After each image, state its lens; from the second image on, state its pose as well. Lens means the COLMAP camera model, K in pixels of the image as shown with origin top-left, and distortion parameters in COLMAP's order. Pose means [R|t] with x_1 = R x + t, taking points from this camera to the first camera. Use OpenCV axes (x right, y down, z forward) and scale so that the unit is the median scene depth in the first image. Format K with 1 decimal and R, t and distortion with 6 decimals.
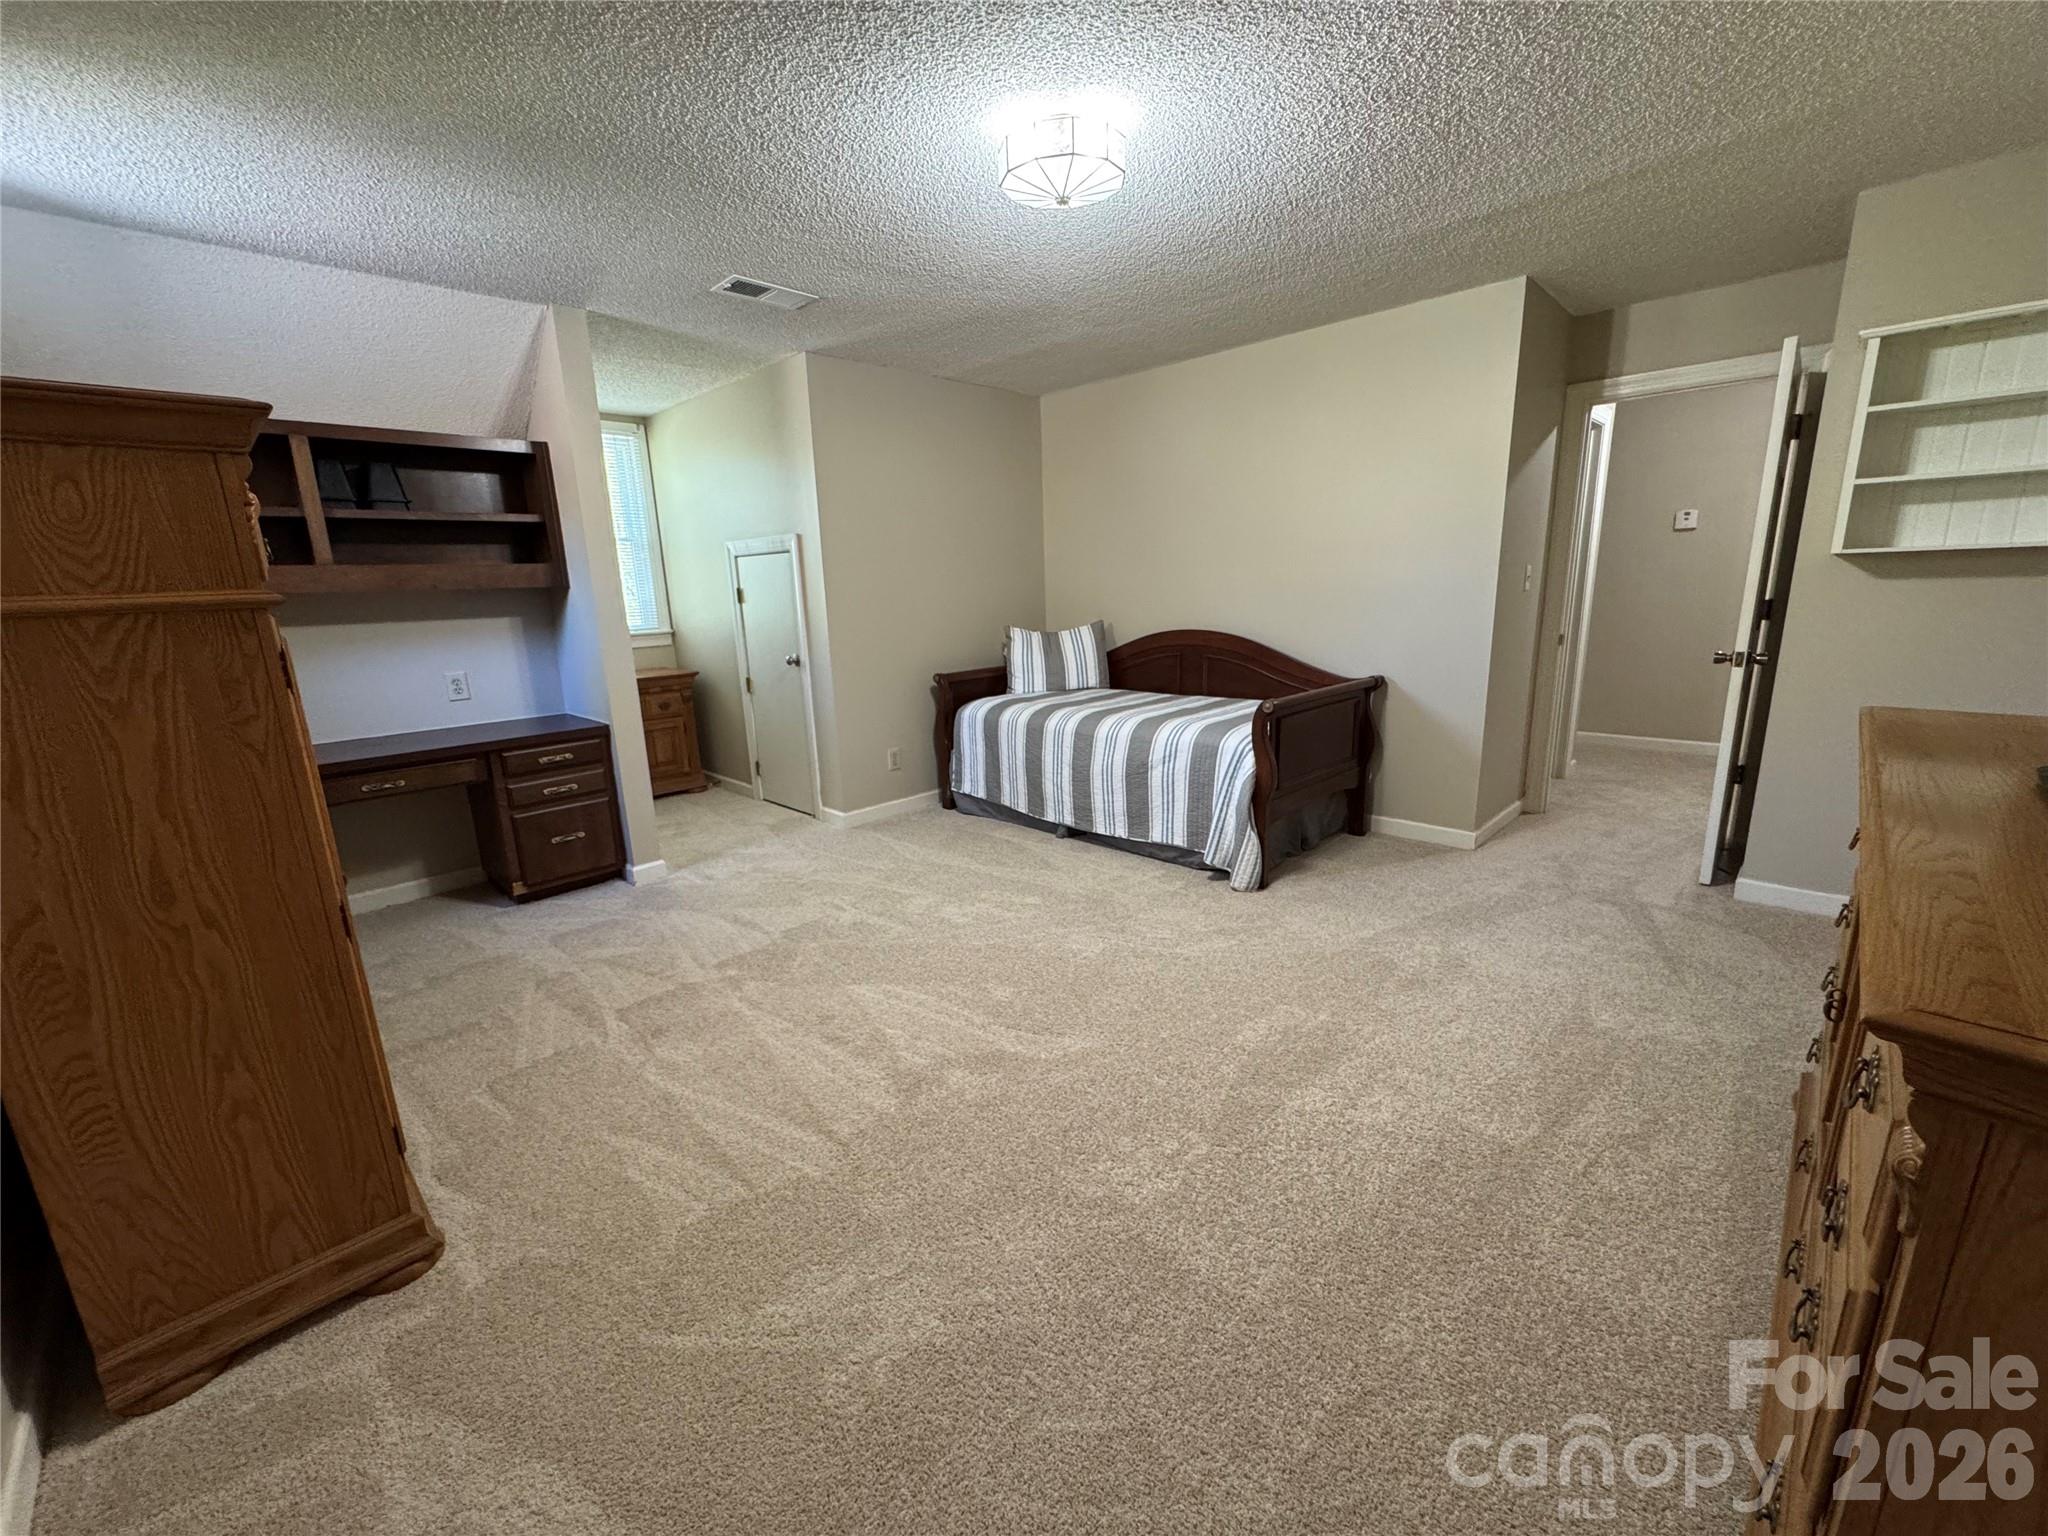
lens RADIAL K [[816.2, 0, 1012.9], [0, 816.2, 775.7], [0, 0, 1]] dist [-0.001011, 0.000357]
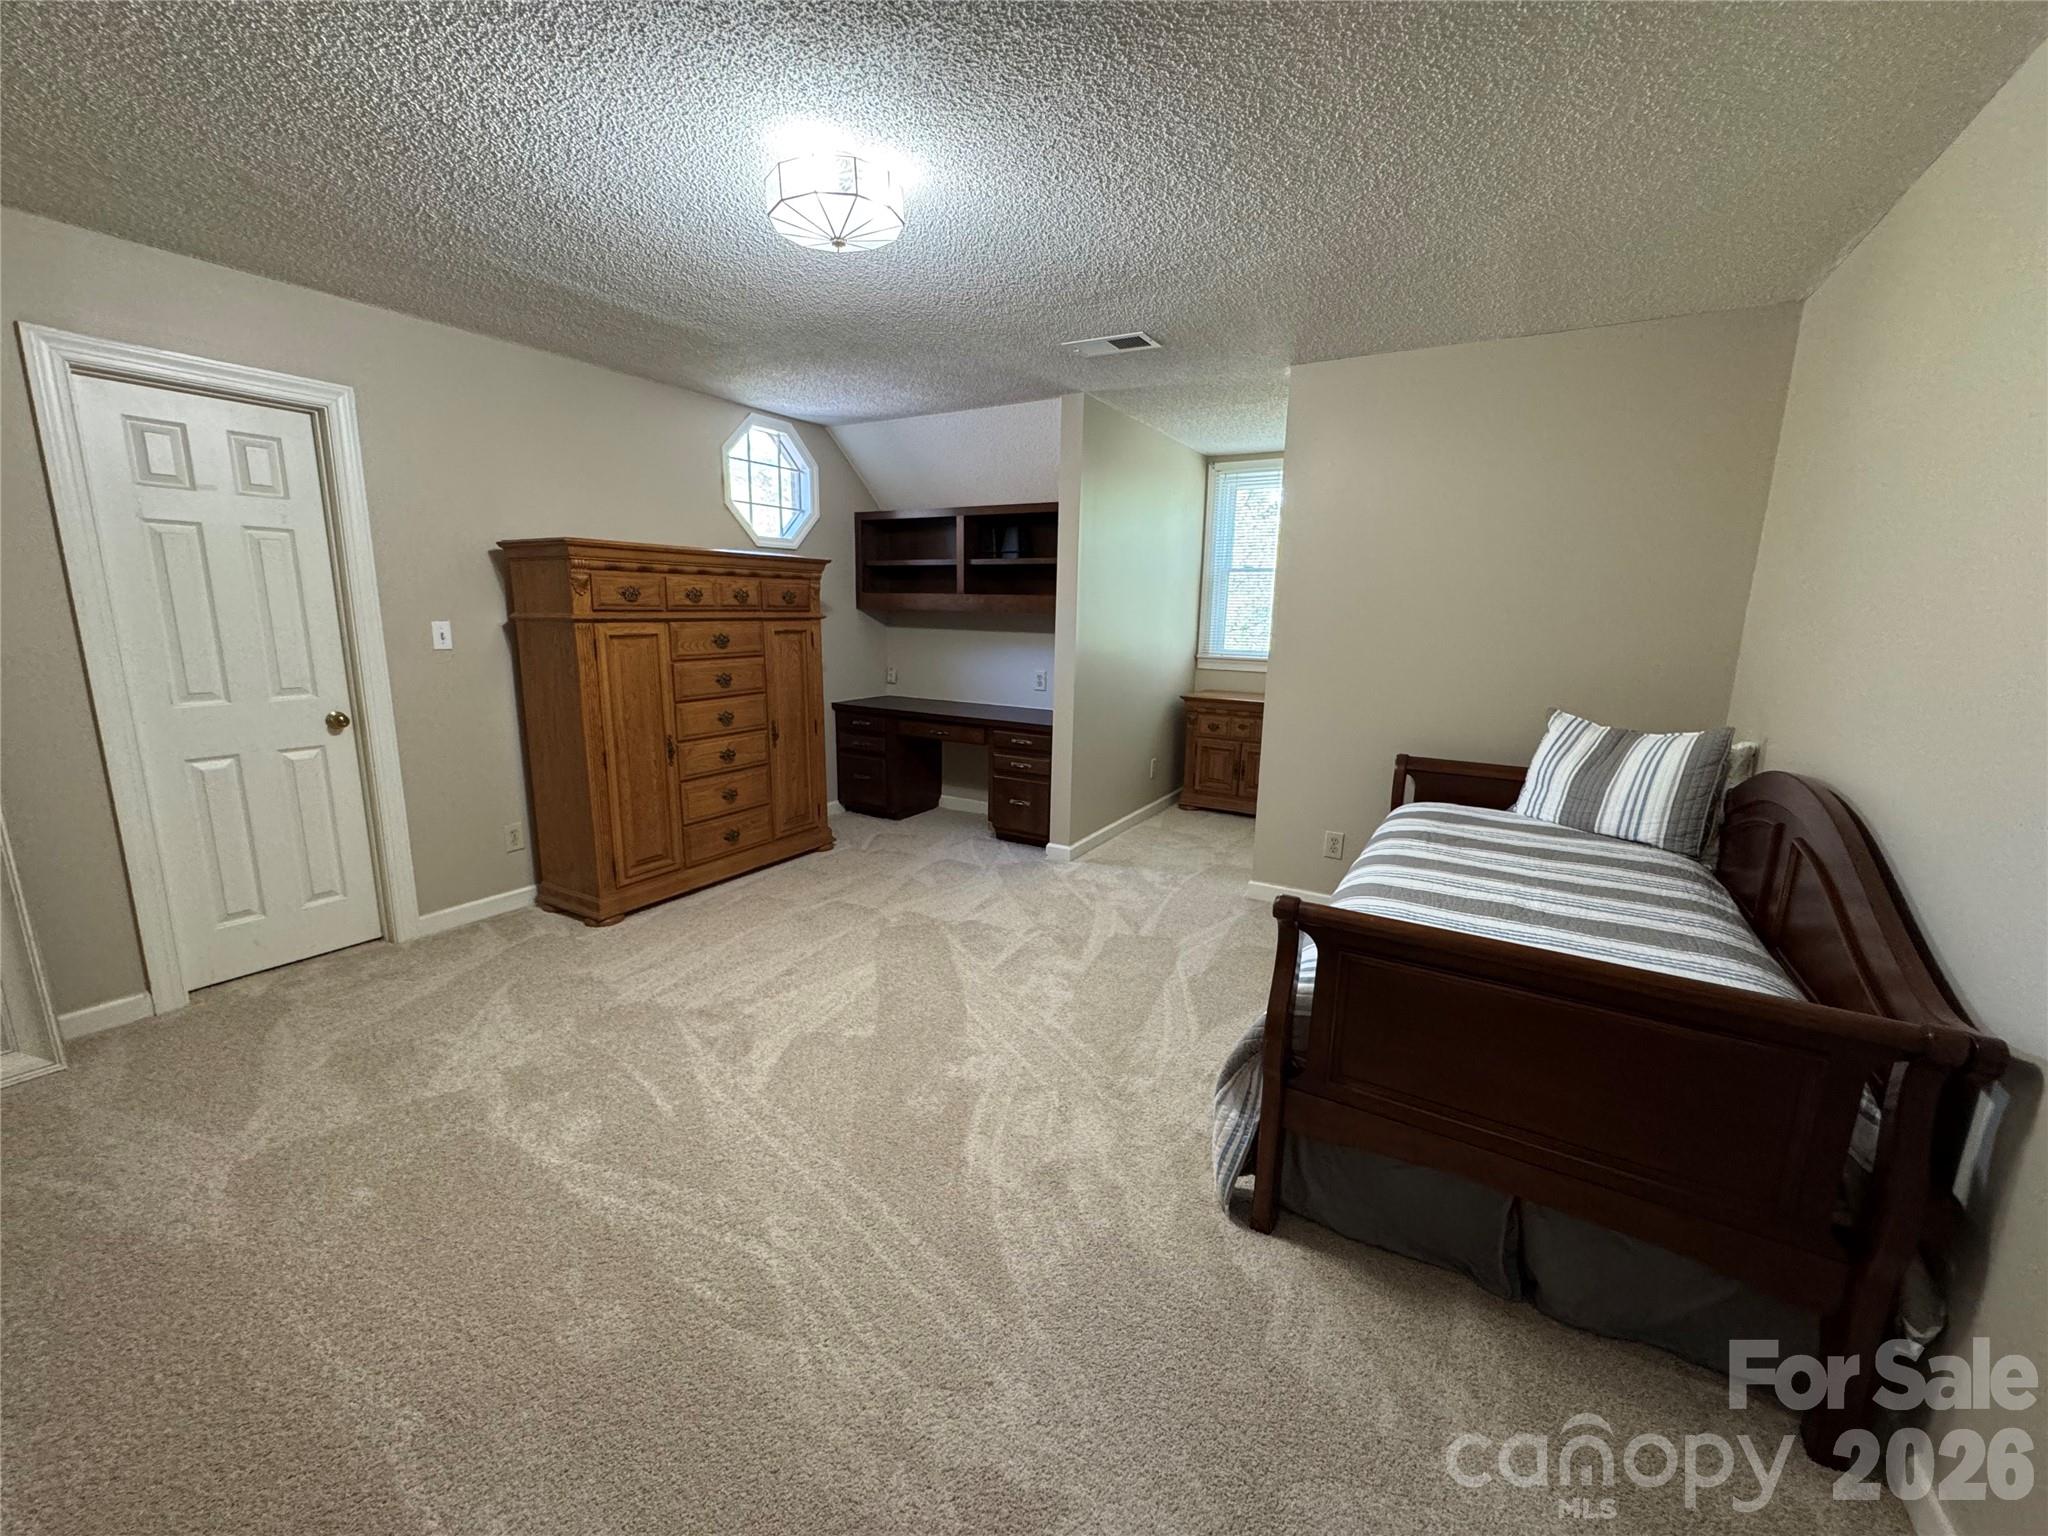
lens RADIAL K [[816.2, 0, 1012.2], [0, 816.2, 765.7], [0, 0, 1]] dist [-0.001011, 0.000357]
pose [[0.244878, 0.226234, -0.942790, 0.744315], [-0.248013, 0.954660, 0.164664, -0.214036], [0.937296, 0.193502, 0.289884, 0.661435]]
